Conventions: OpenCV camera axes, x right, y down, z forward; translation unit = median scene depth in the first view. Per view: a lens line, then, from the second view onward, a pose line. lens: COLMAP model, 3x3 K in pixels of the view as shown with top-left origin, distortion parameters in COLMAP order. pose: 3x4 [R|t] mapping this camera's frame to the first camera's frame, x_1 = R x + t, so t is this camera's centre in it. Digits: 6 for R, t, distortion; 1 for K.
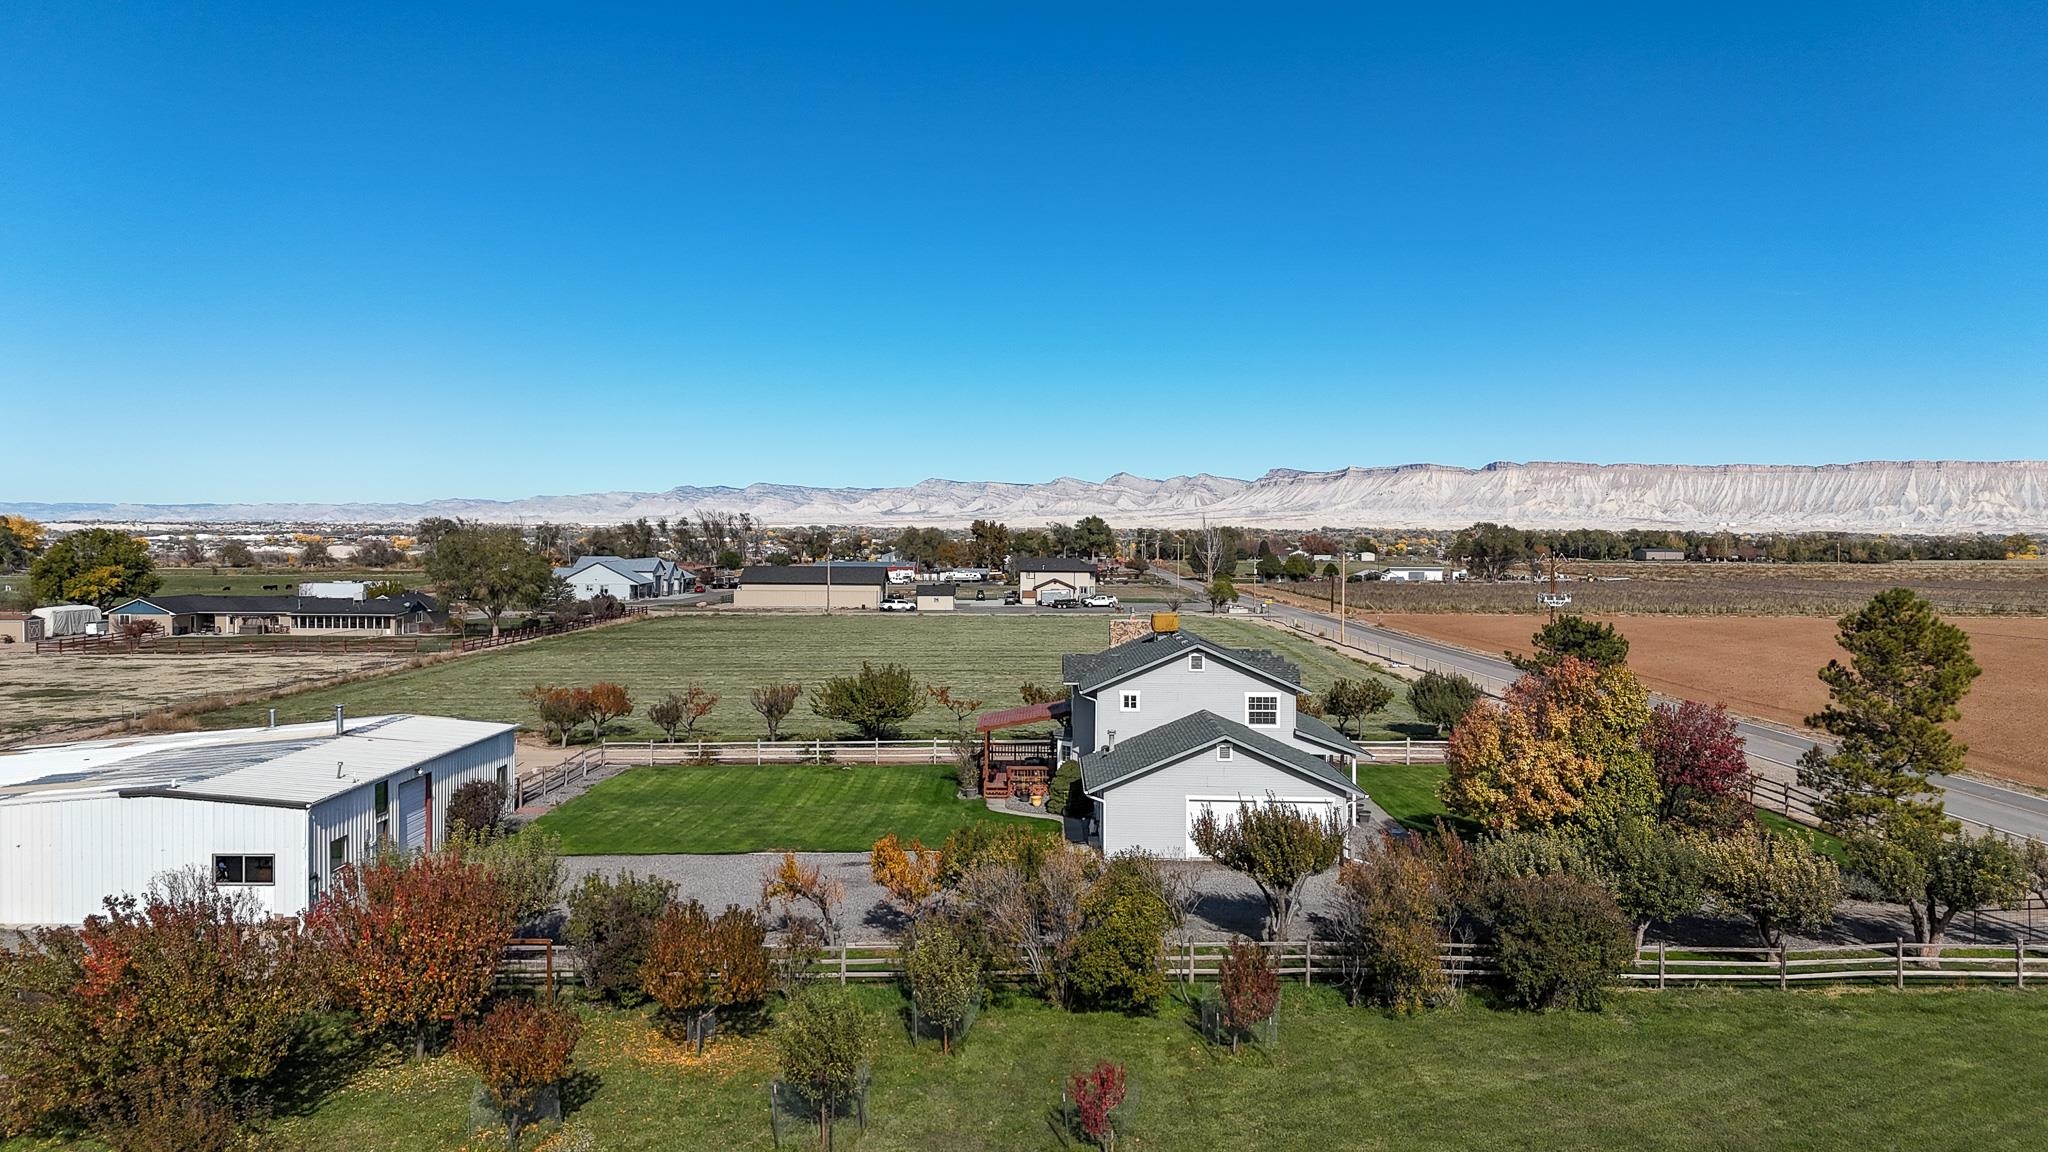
lens RADIAL K [[1521.3, 0, 1024.0], [0, 1521.3, 576.0], [0, 0, 1]] dist [0.049692, -0.002173]
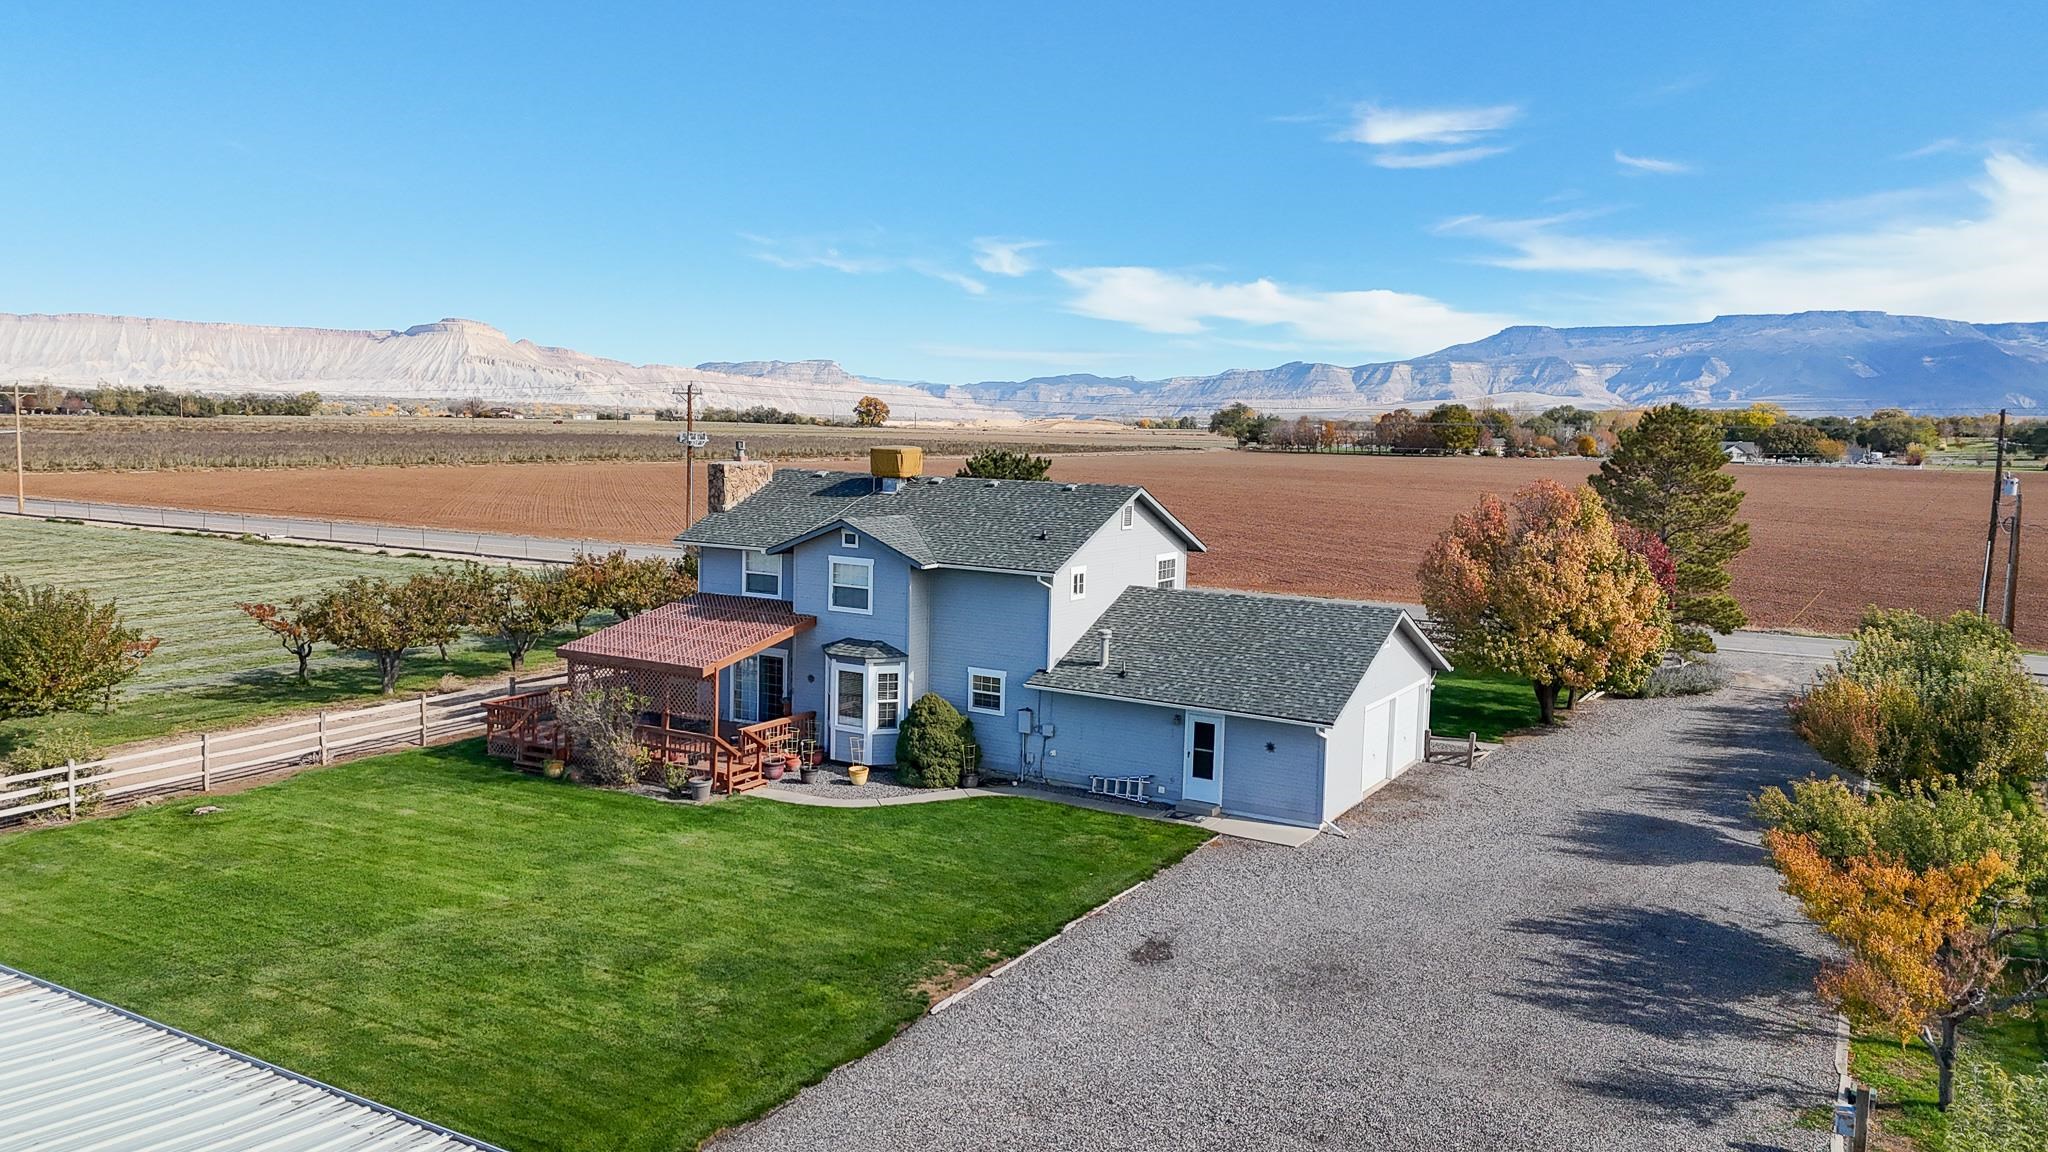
lens RADIAL K [[1521.3, 0, 1024.0], [0, 1521.3, 576.0], [0, 0, 1]] dist [0.049692, -0.002173]
pose [[0.494375, -0.084157, 0.865165, -0.375397], [0.004799, 0.995551, 0.094098, 0.015993], [-0.869235, -0.042368, 0.492580, 0.555522]]
